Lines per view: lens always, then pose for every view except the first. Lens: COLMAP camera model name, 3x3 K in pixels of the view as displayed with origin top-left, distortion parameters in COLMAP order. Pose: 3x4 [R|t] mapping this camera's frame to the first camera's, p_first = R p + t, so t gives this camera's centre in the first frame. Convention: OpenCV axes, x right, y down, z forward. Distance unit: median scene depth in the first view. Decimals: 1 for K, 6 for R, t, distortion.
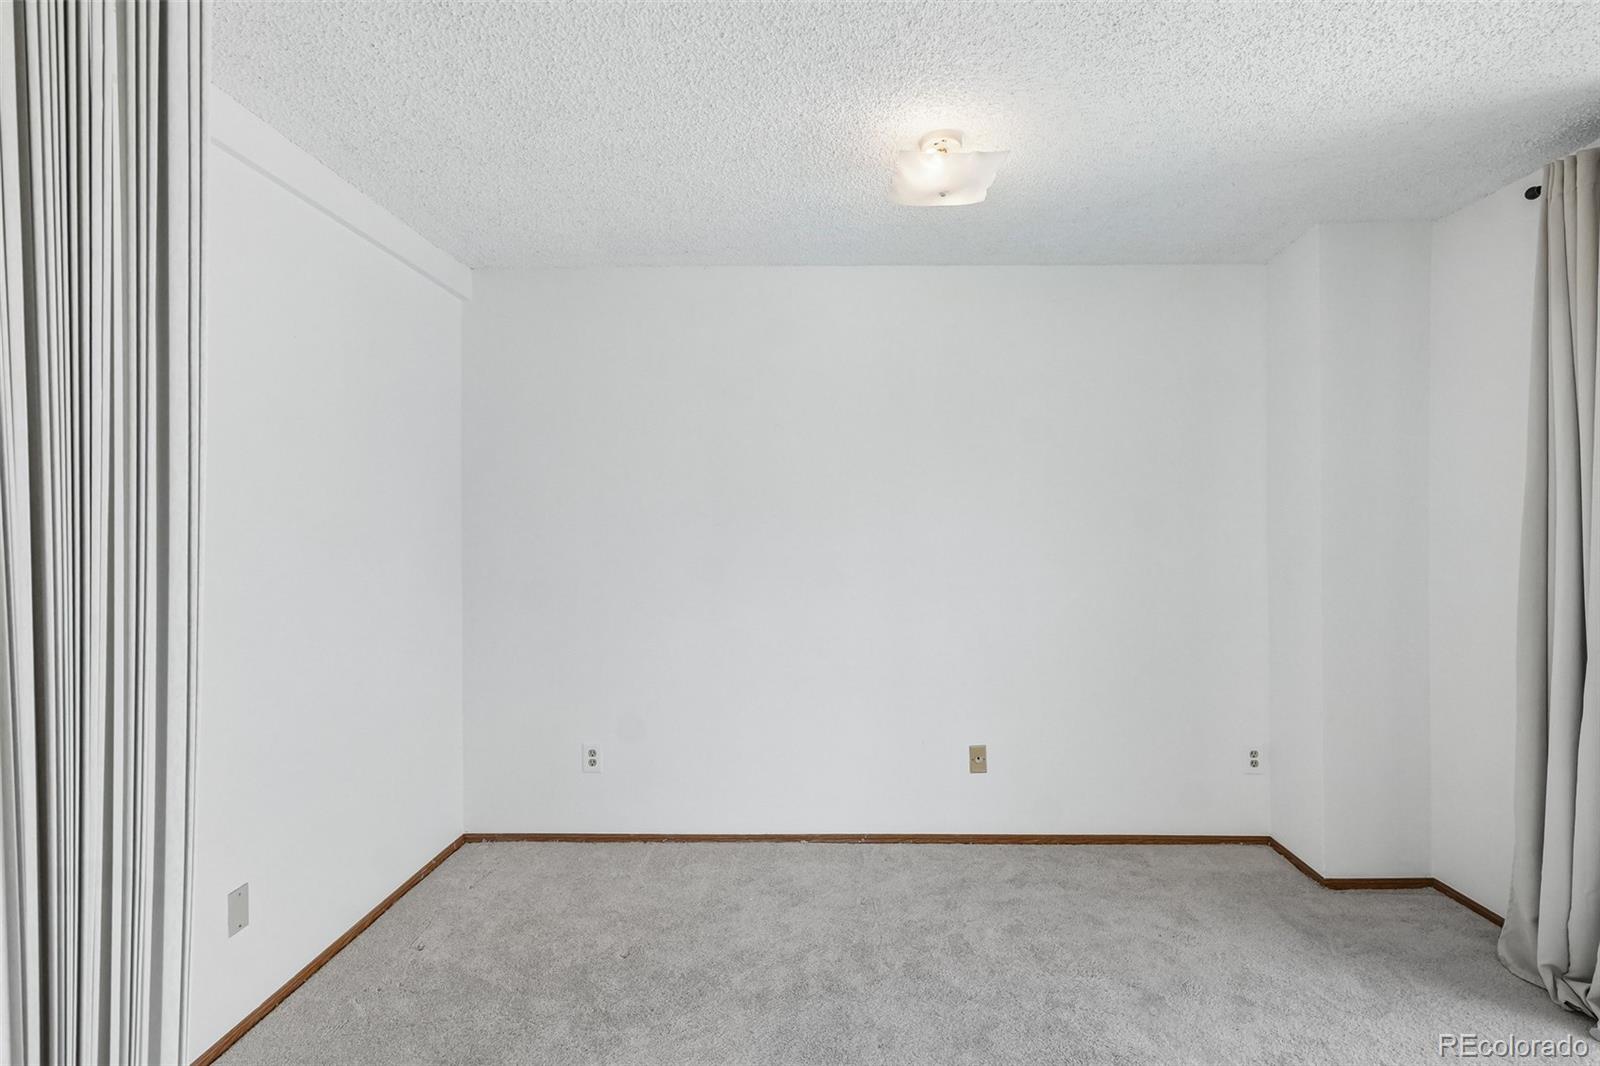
lens RADIAL K [[769.3, 0, 831.2], [0, 769.3, 535.9], [0, 0, 1]] dist [-0.008084, 0.004259]
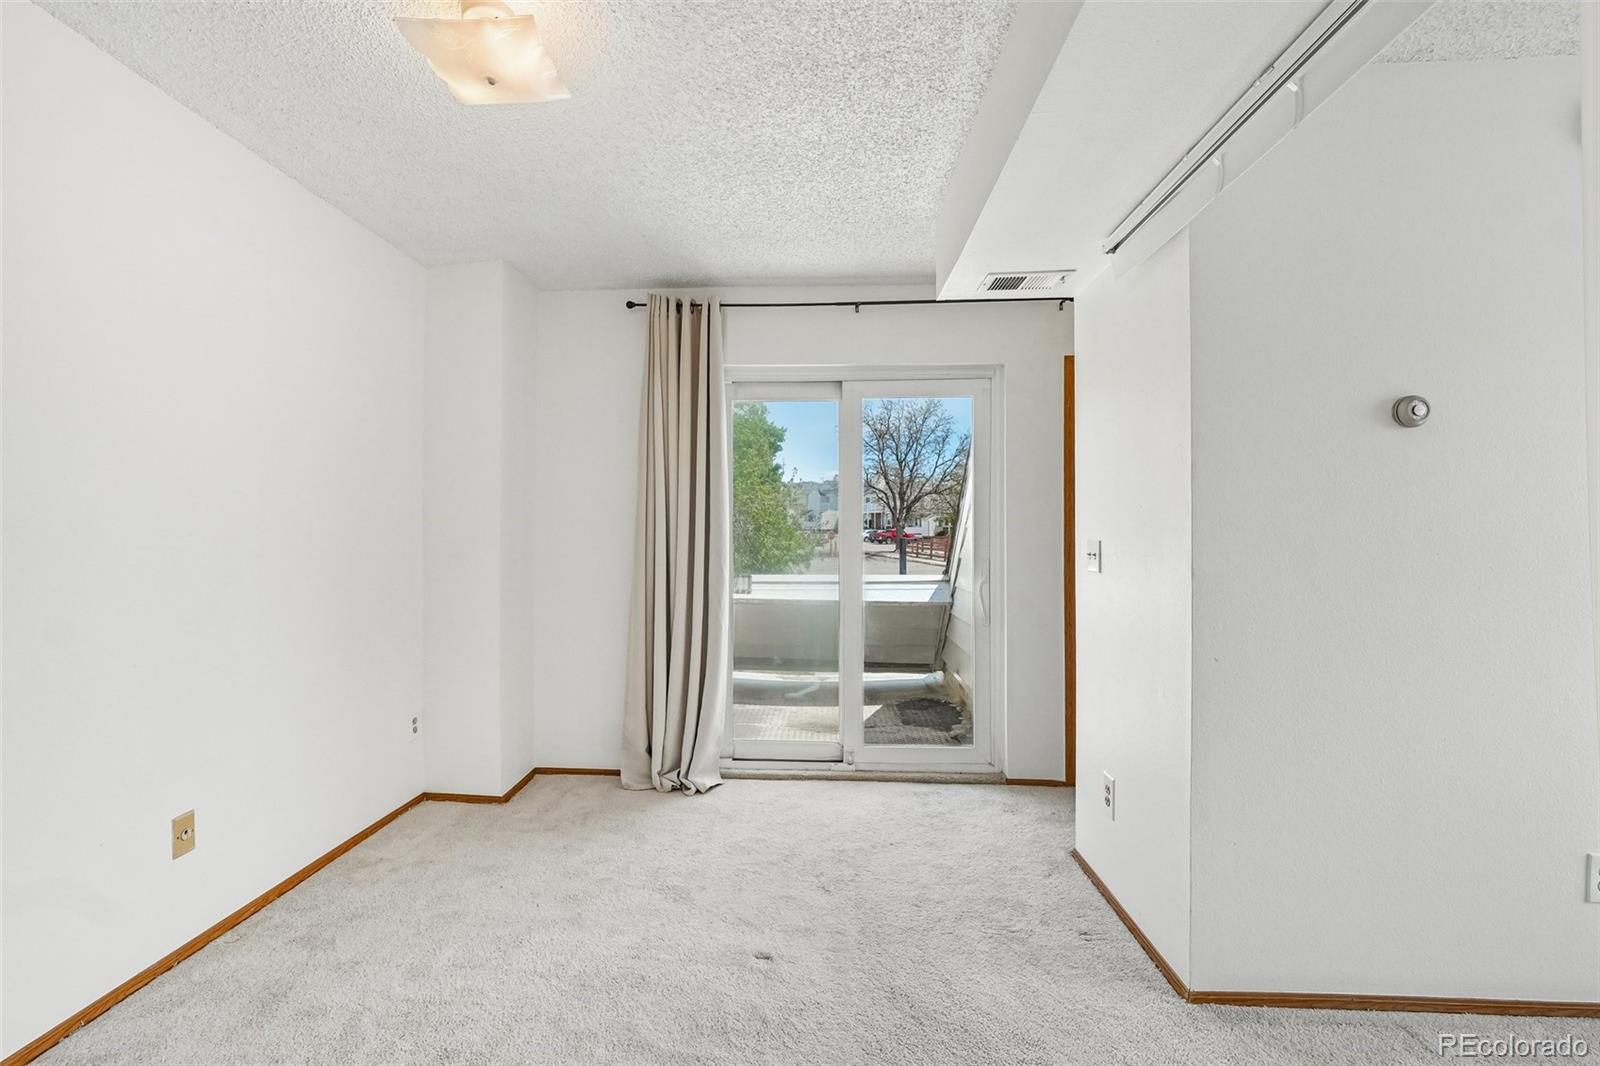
lens RADIAL K [[709.1, 0, 801.2], [0, 709.1, 530.5], [0, 0, 1]] dist [-0.003022, 0.003039]
pose [[0.026372, 0.006469, 0.999631, -0.460589], [-0.000485, 0.999979, -0.006458, 0.027851], [-0.999652, -0.000315, 0.026375, 0.475082]]
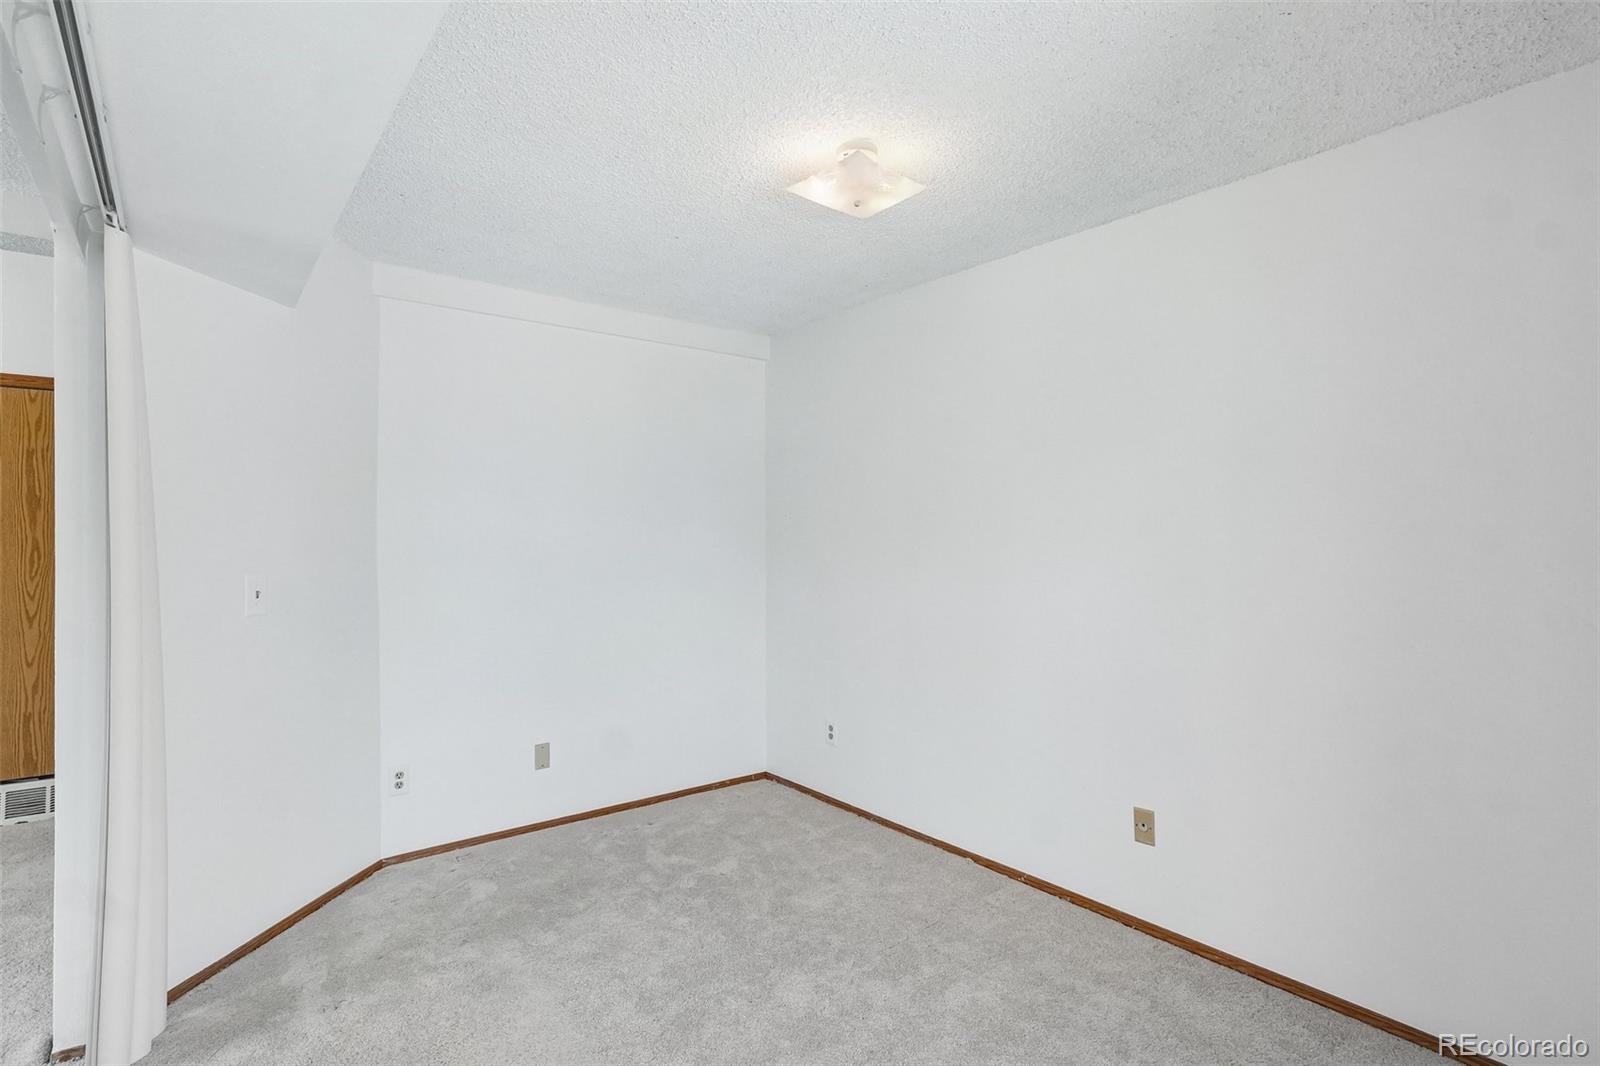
lens RADIAL K [[769.3, 0, 779.9], [0, 769.3, 536.5], [0, 0, 1]] dist [-0.008084, 0.004259]
pose [[0.616790, -0.005661, -0.787108, 0.655207], [-0.003553, 0.999944, -0.009976, -0.002135], [0.787120, 0.008950, 0.616735, 0.228786]]
